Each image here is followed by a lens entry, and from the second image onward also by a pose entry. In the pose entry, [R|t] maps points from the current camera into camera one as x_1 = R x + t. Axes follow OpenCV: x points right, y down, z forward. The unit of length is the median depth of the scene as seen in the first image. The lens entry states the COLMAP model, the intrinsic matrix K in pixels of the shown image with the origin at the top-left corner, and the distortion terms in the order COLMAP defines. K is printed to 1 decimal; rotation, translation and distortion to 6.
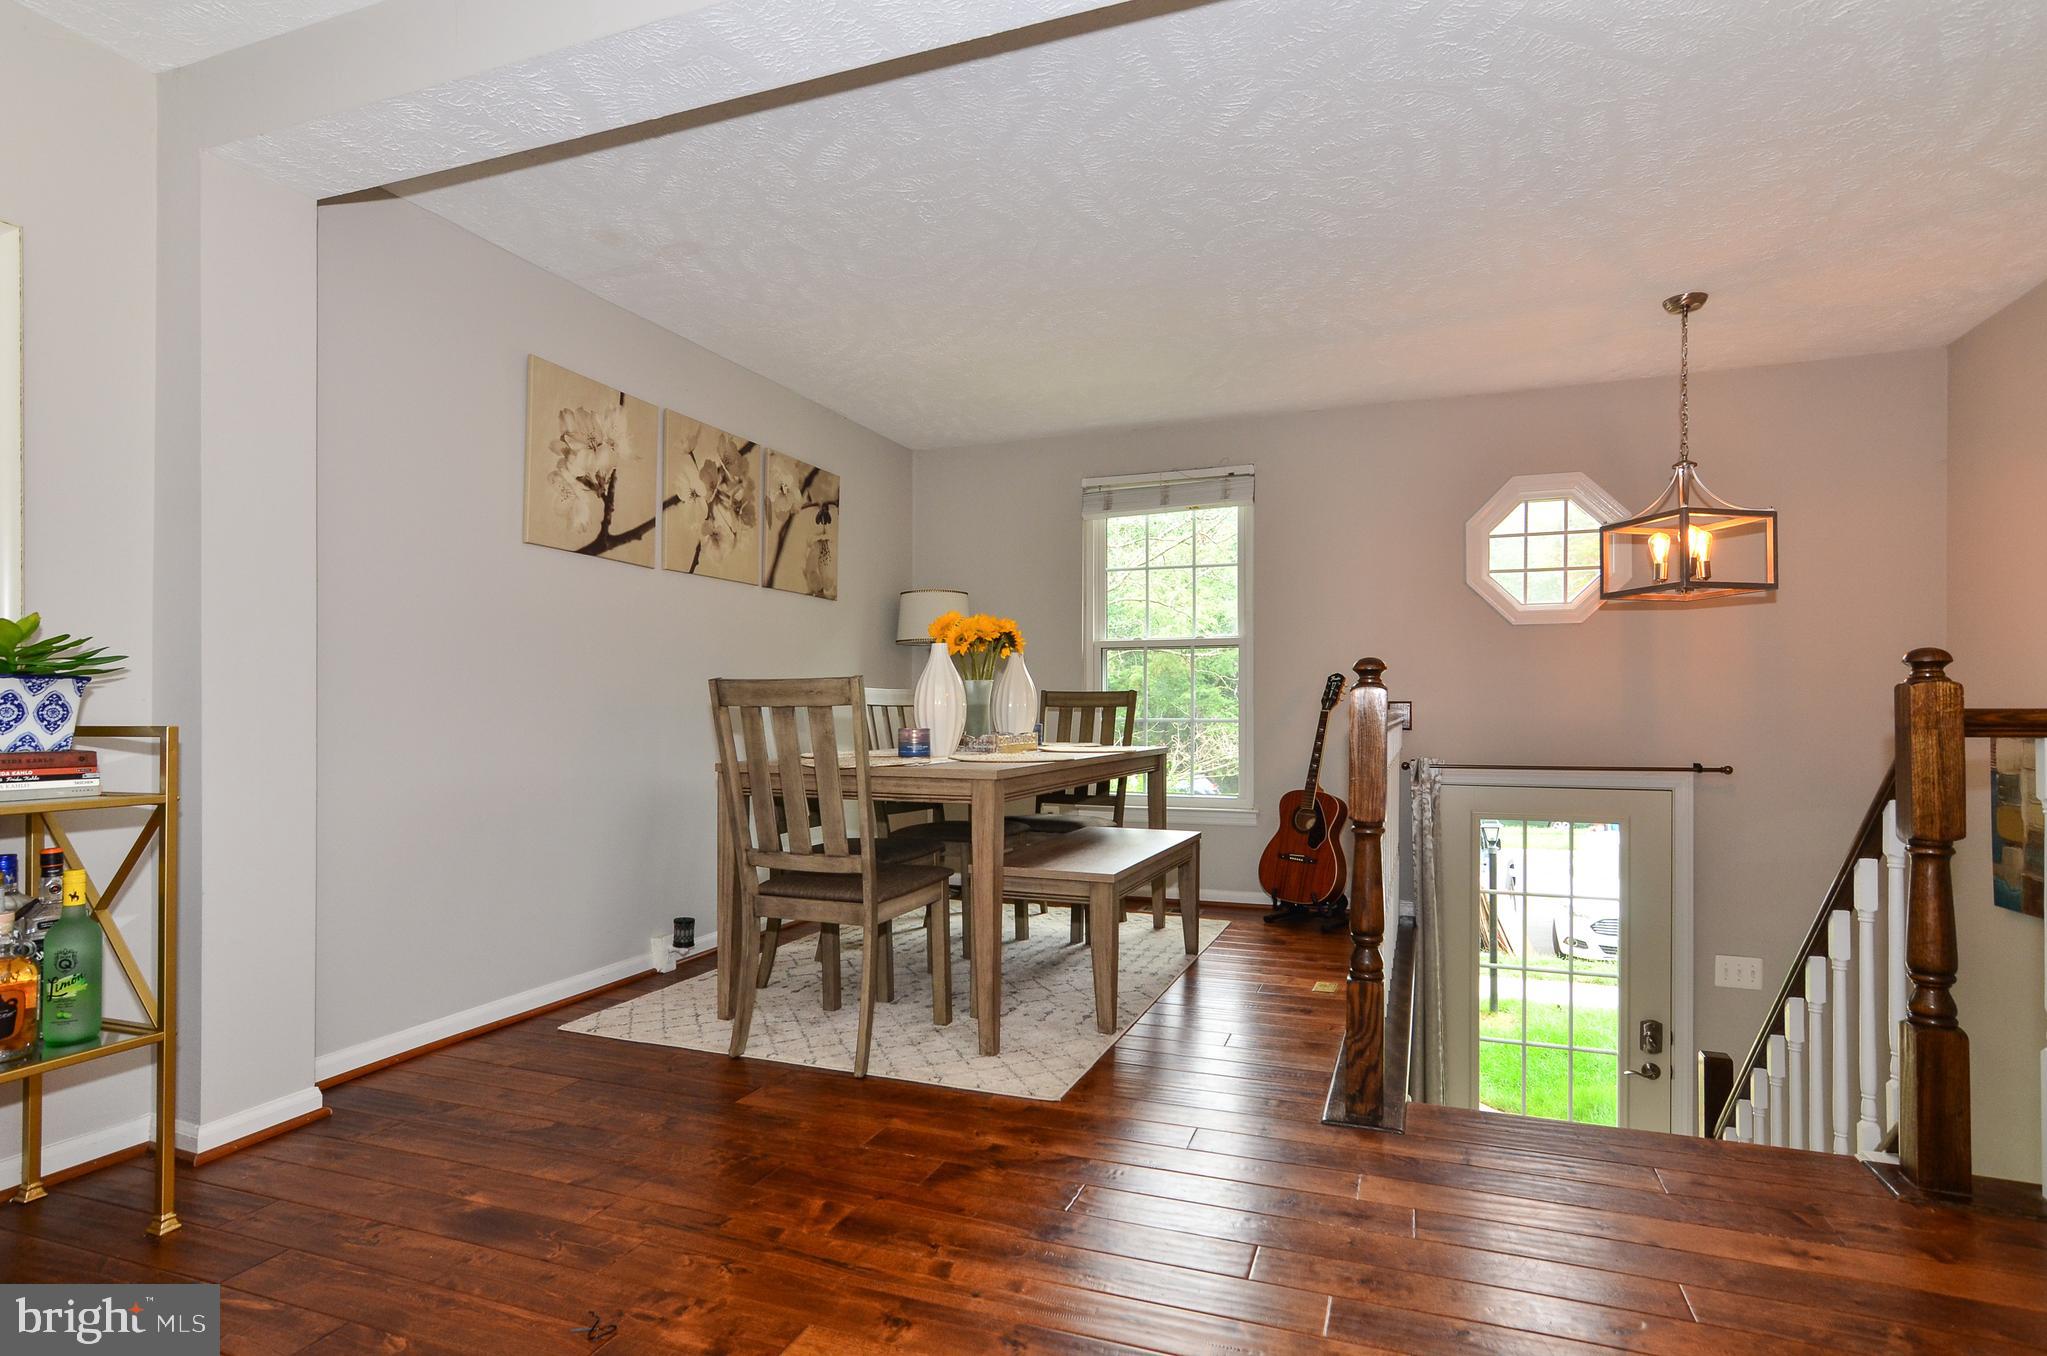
lens RADIAL K [[1054.8, 0, 1044.1], [0, 1054.8, 689.4], [0, 0, 1]] dist [0.000610, 0.000674]
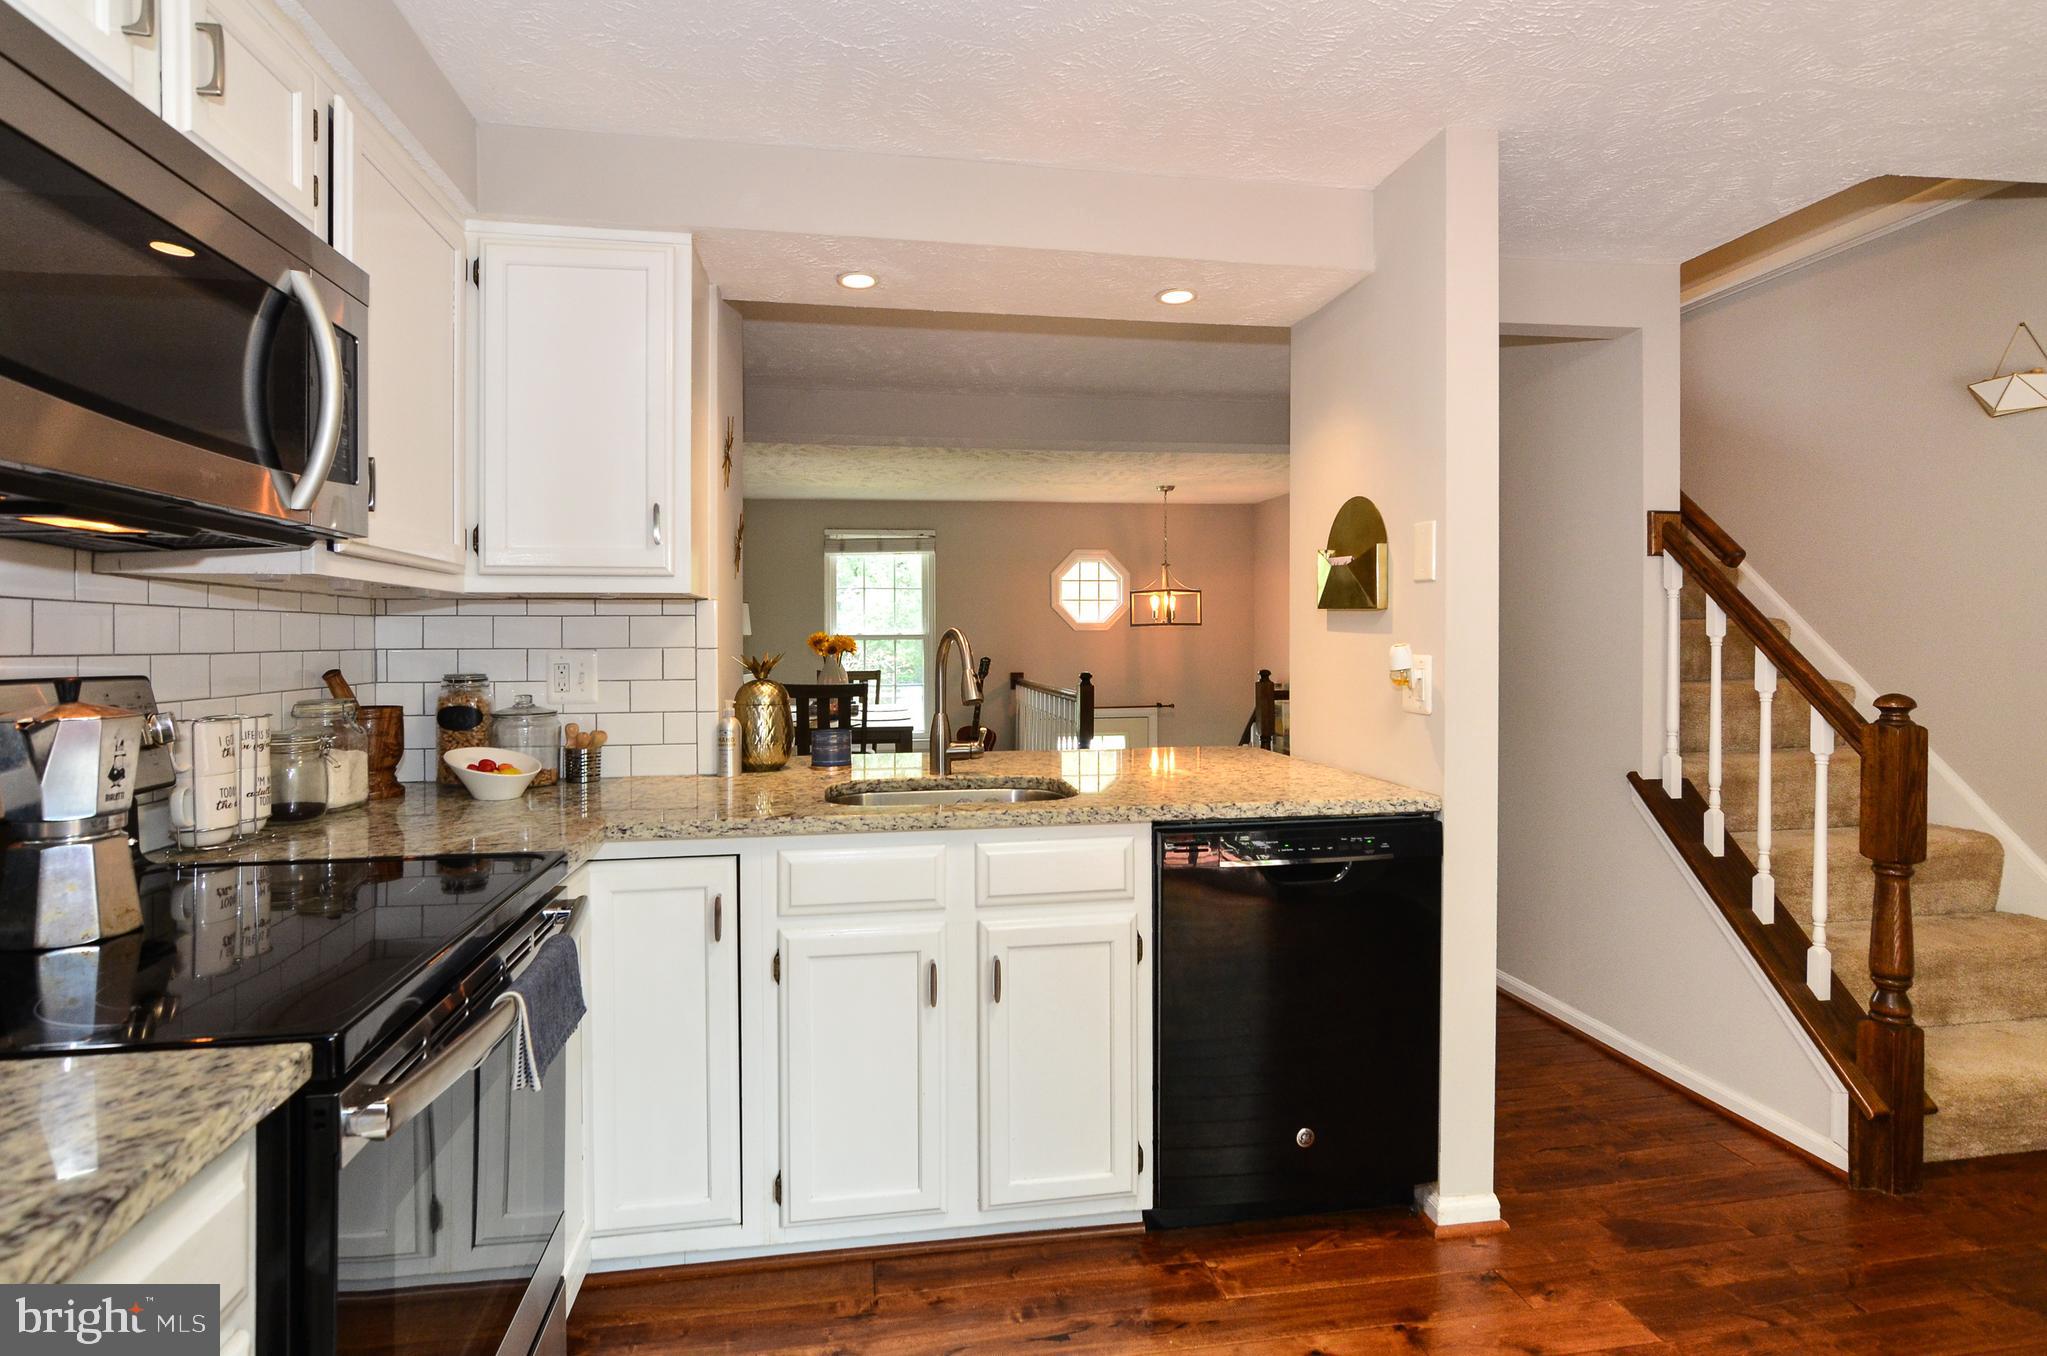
lens RADIAL K [[1017.6, 0, 1017.6], [0, 1017.6, 652.3], [0, 0, 1]] dist [0.001084, 0.000630]
pose [[0.875122, -0.010908, 0.483780, -0.543077], [-0.002972, 0.999606, 0.027913, -0.077792], [-0.483894, -0.025865, 0.874745, -0.549716]]
